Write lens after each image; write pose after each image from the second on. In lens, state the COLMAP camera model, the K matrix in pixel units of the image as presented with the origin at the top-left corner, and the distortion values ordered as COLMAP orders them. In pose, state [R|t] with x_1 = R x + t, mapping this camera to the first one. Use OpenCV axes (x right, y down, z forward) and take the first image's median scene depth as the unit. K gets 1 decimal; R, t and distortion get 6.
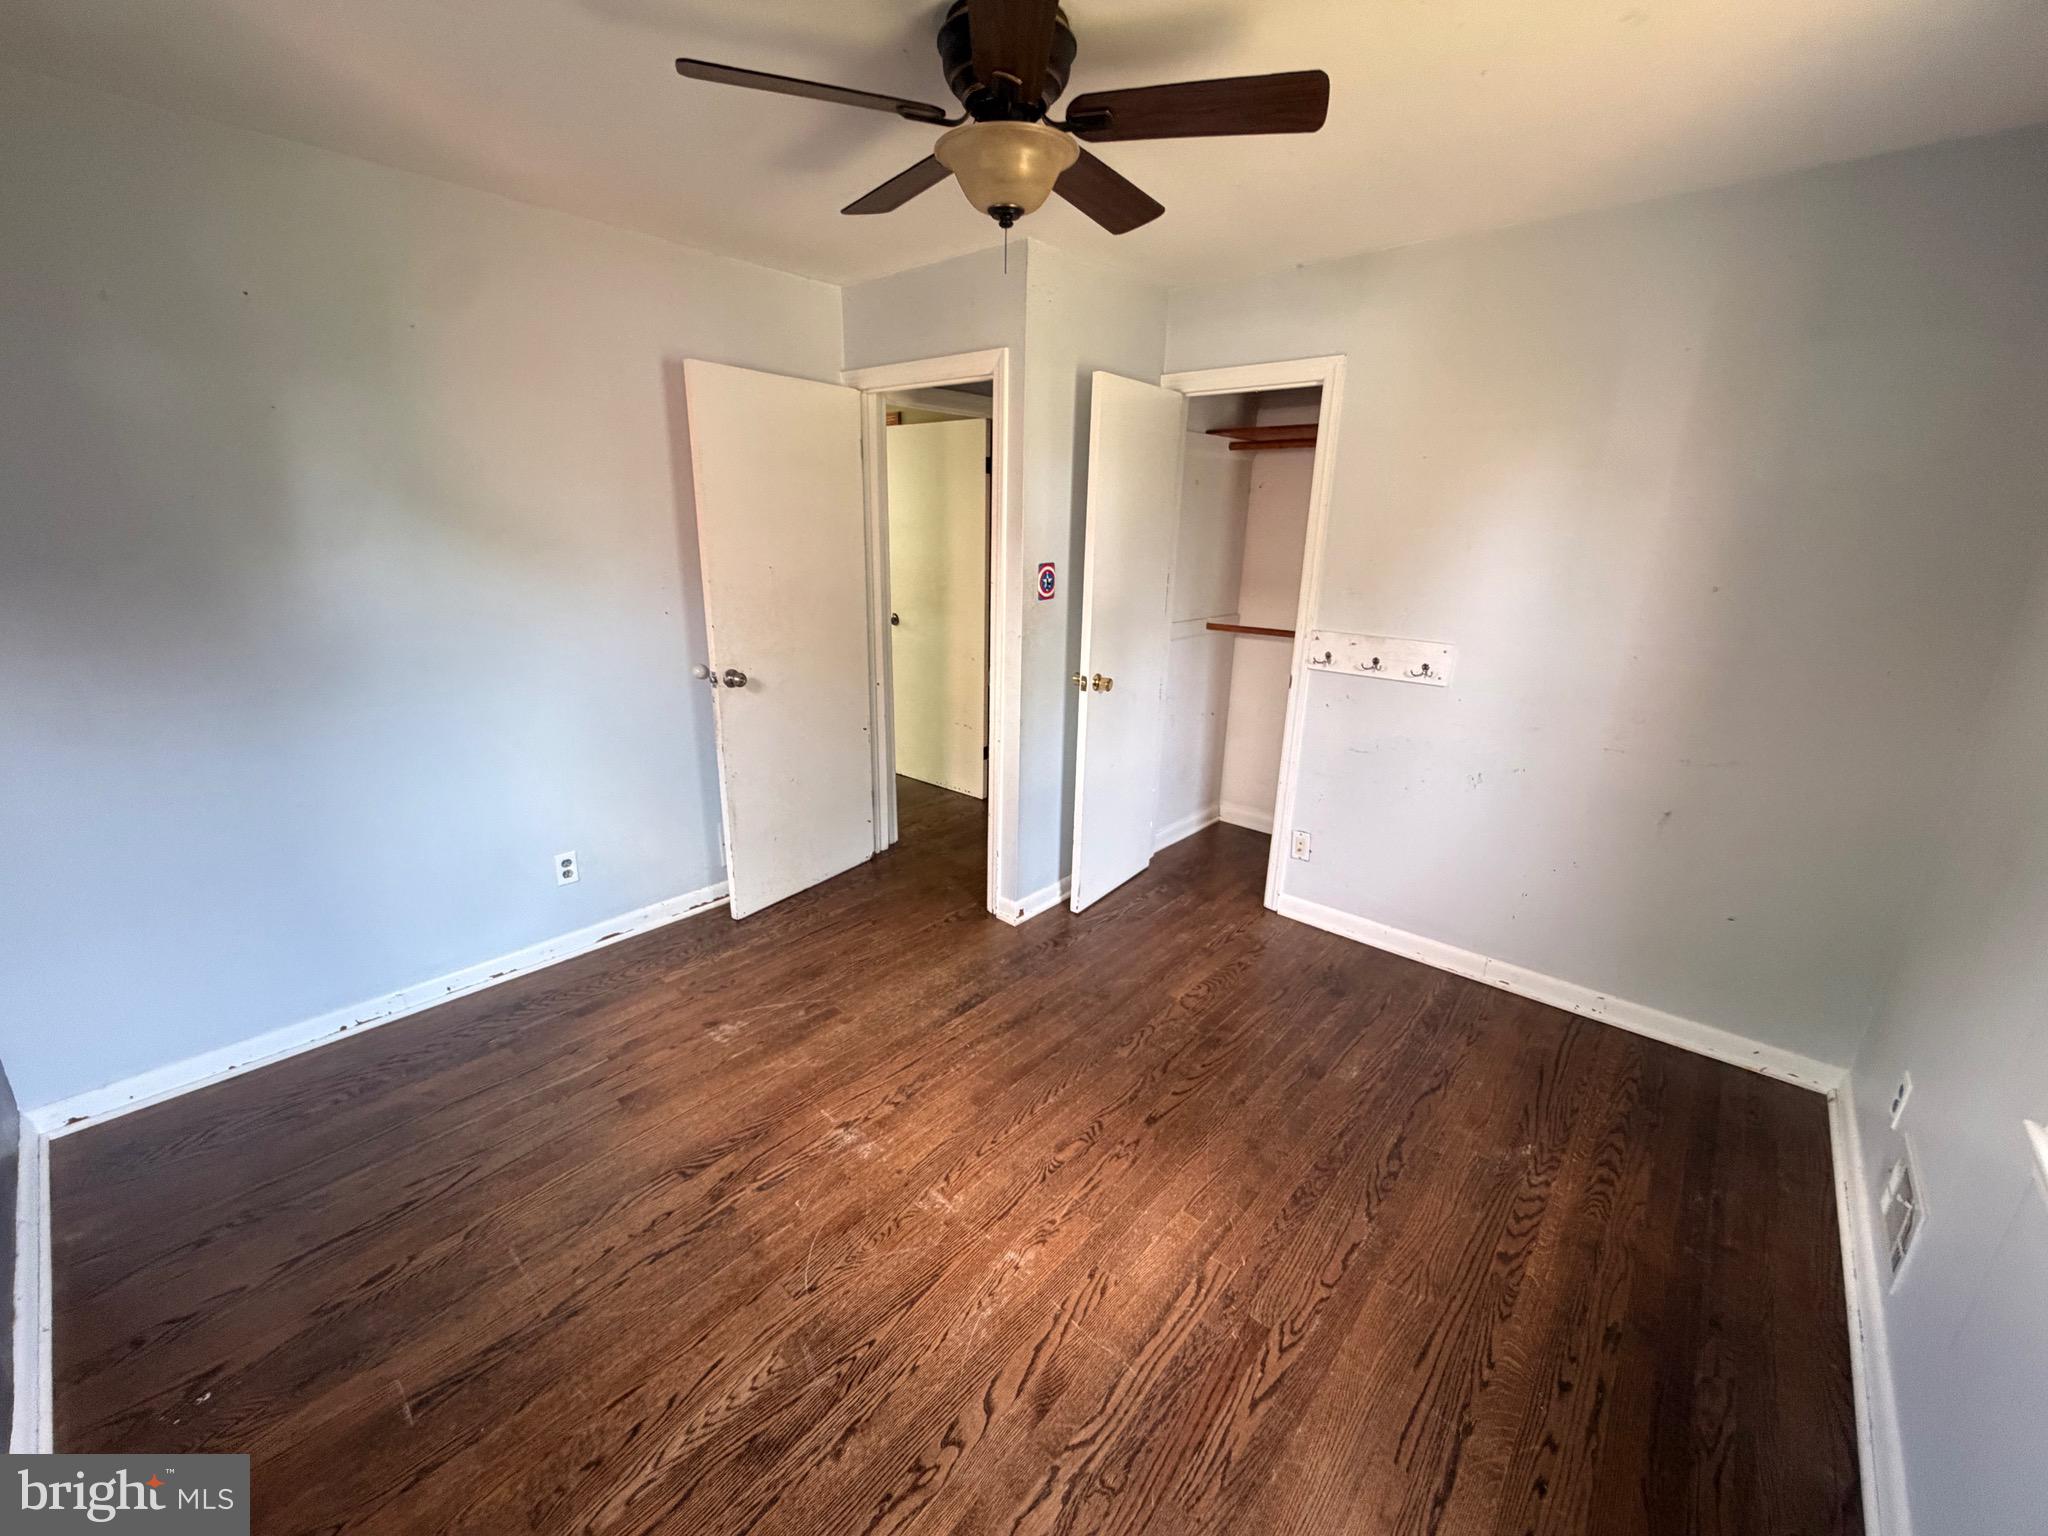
lens RADIAL K [[818.7, 0, 1017.9], [0, 818.7, 770.0], [0, 0, 1]] dist [0.000962, -0.000016]
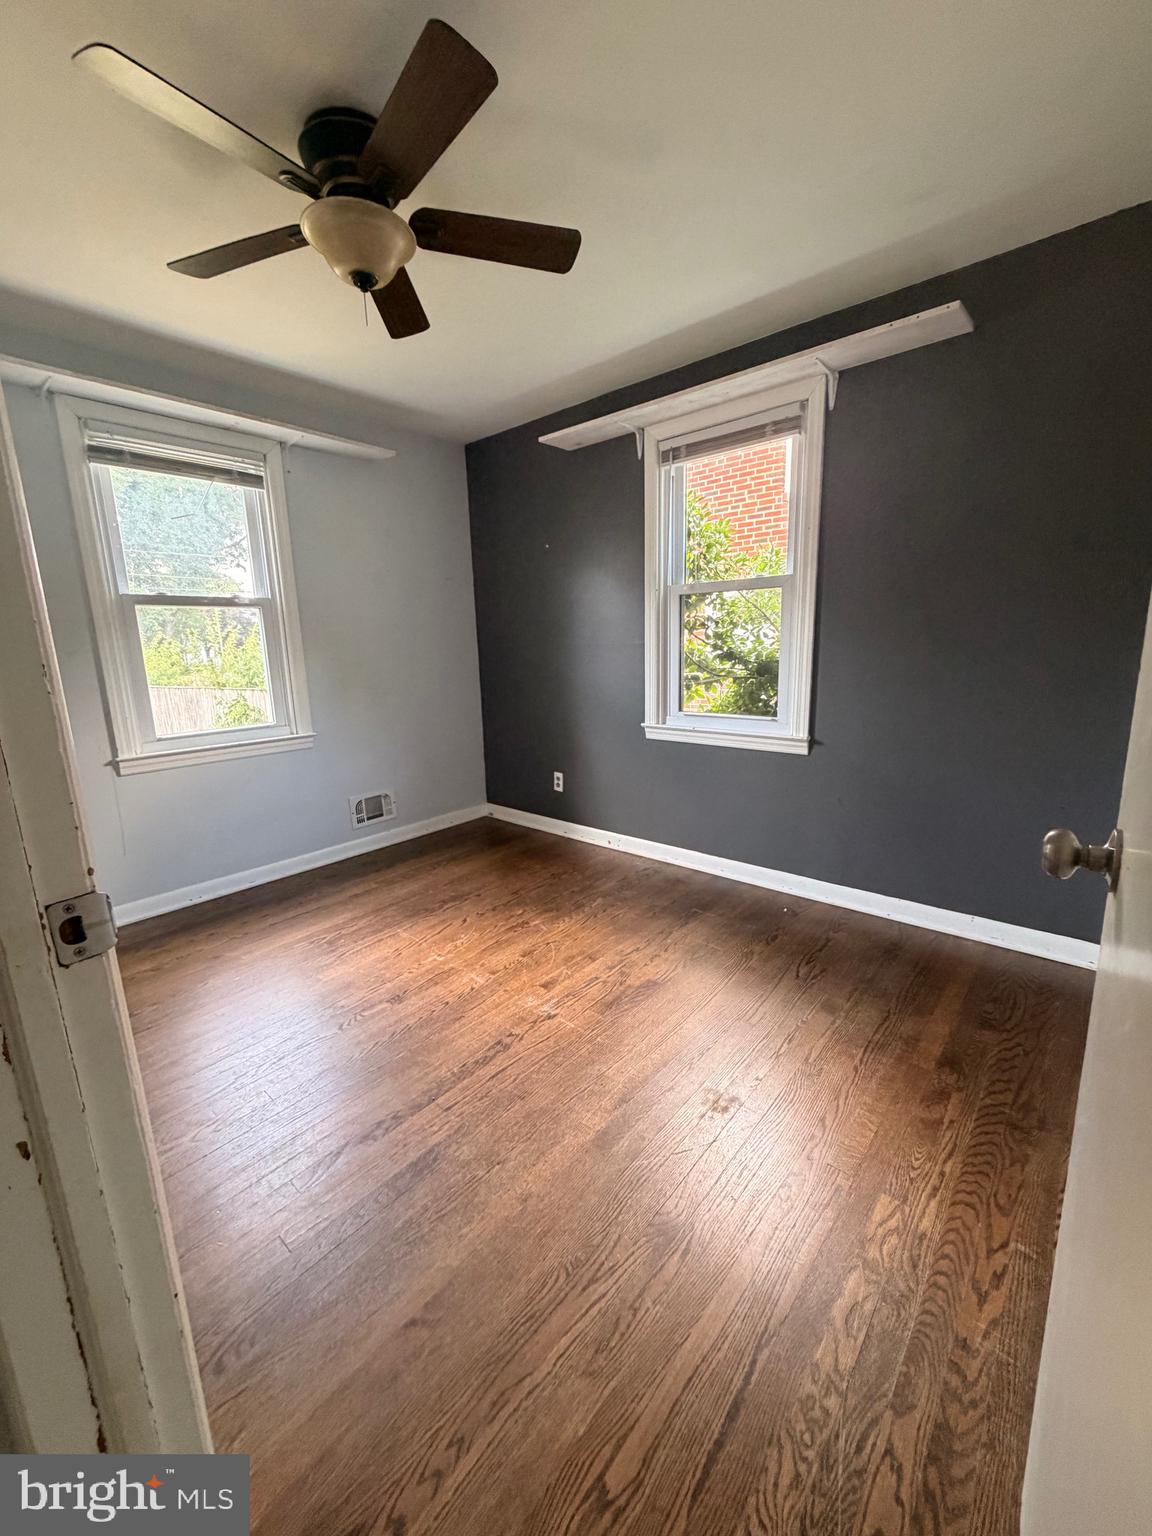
lens RADIAL K [[614.0, 0, 578.4], [0, 614.0, 764.8], [0, 0, 1]] dist [0.000962, -0.000016]
pose [[-0.999889, 0.013466, -0.006434, -0.230555], [0.008727, 0.877307, 0.479851, -0.314927], [0.012106, 0.479741, -0.877327, 1.493226]]
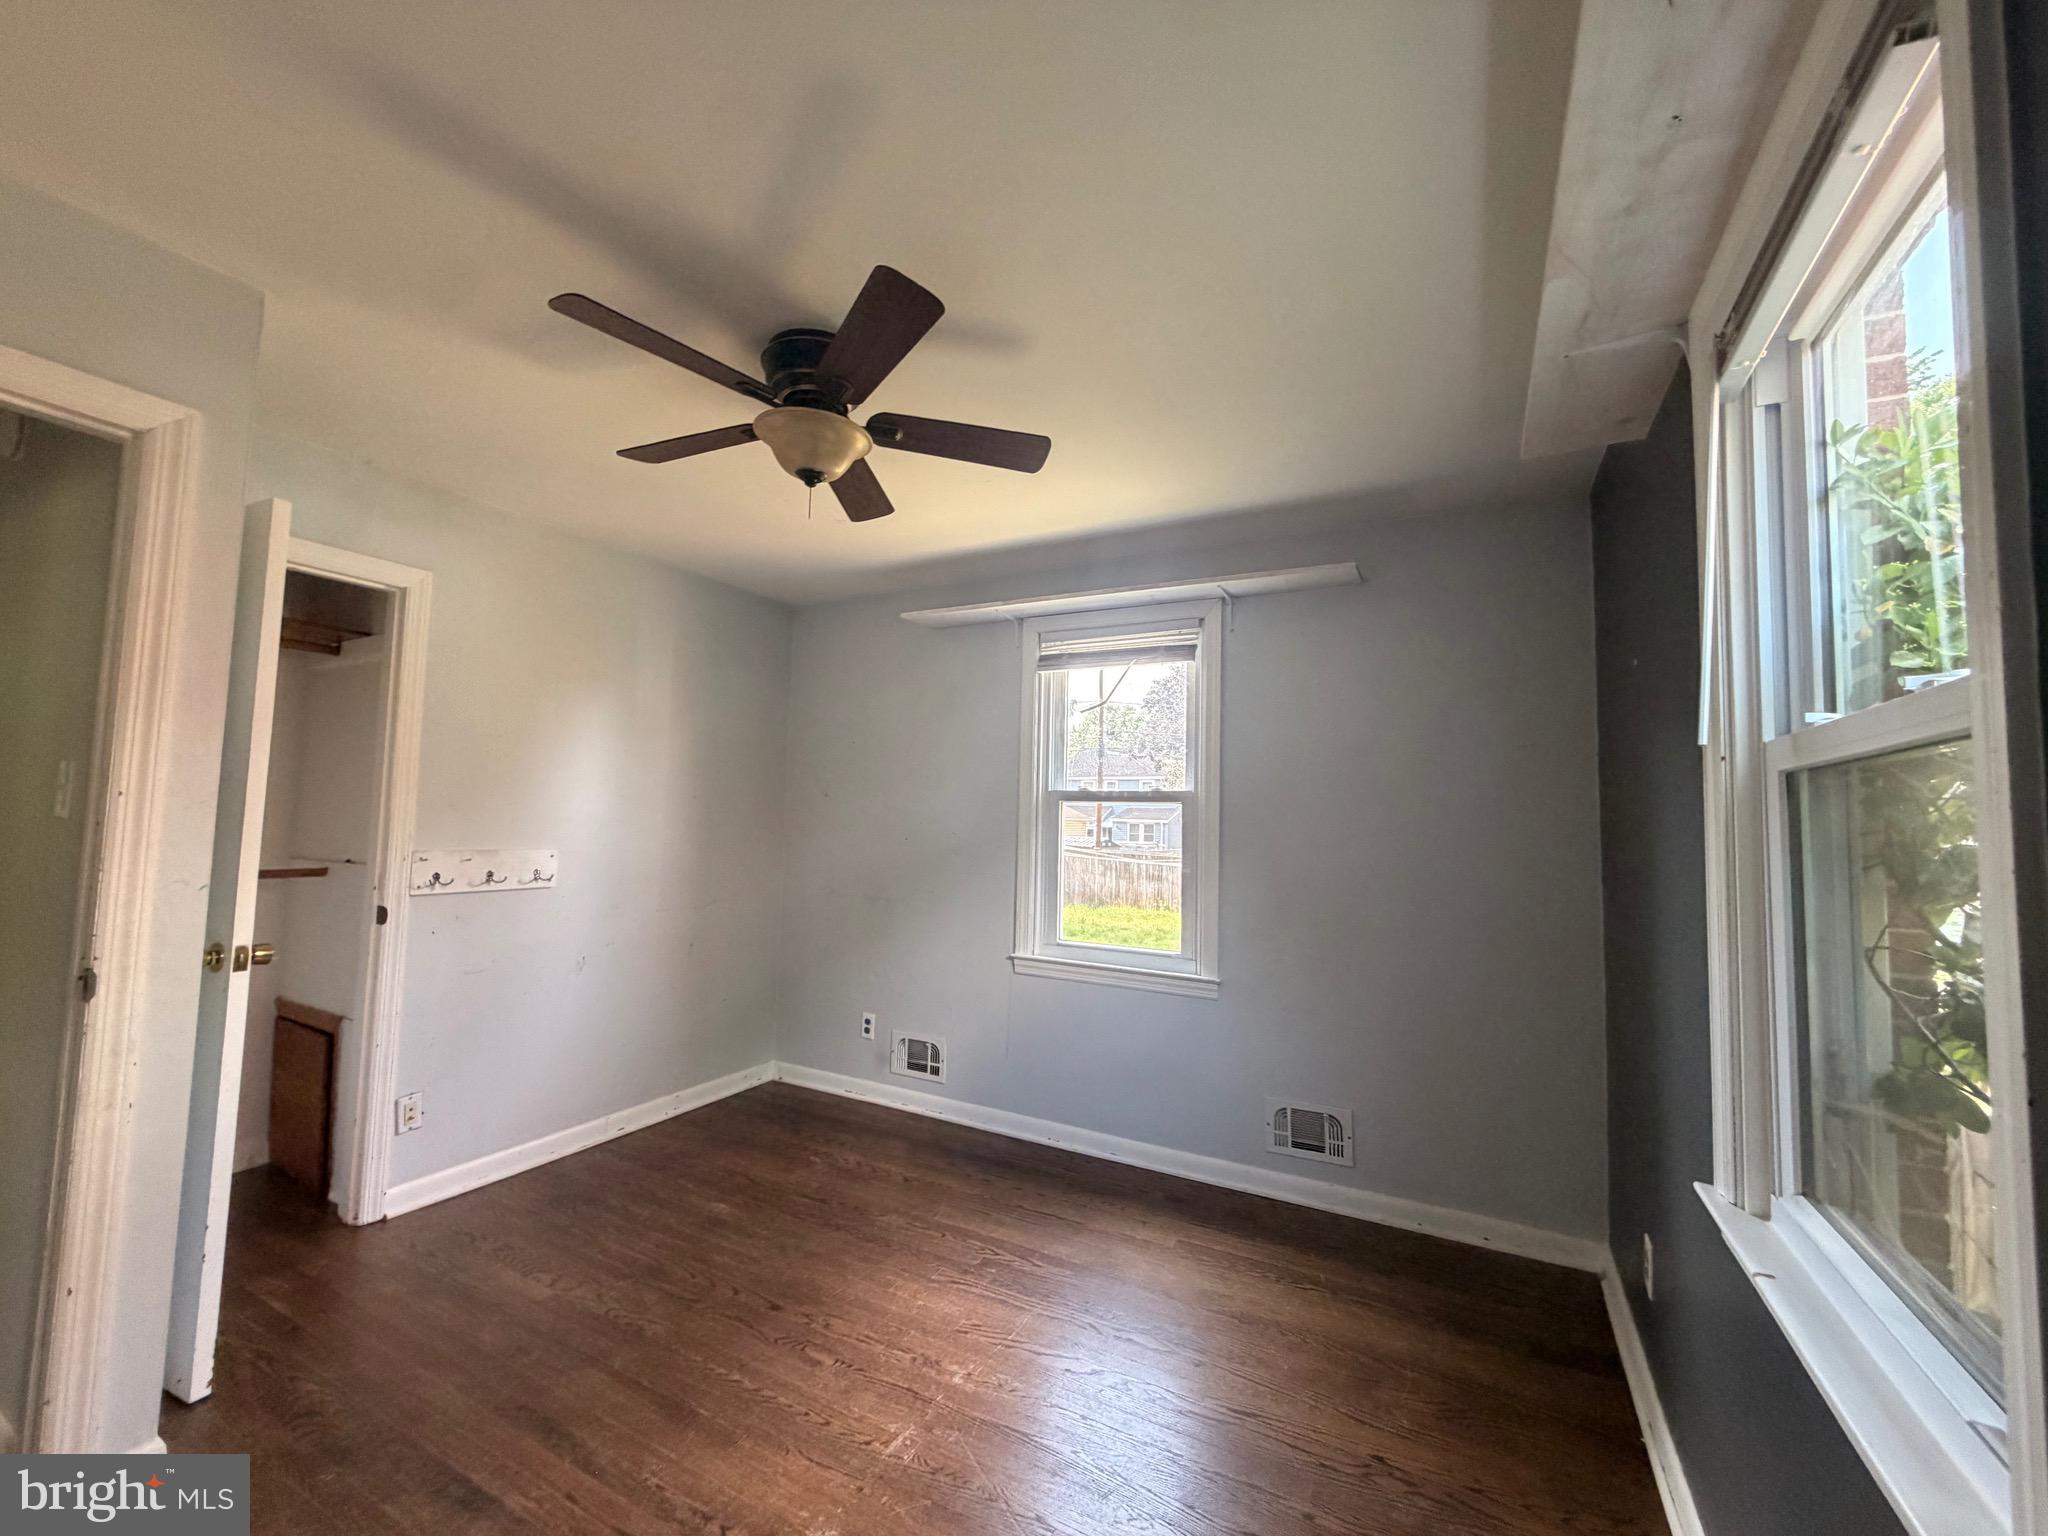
lens RADIAL K [[818.7, 0, 1017.9], [0, 818.7, 770.0], [0, 0, 1]] dist [0.000962, -0.000016]
pose [[-0.227859, 0.043532, 0.972721, -0.836345], [0.256389, 0.966428, 0.016809, -0.133414], [-0.939332, 0.253224, -0.231370, 0.735743]]
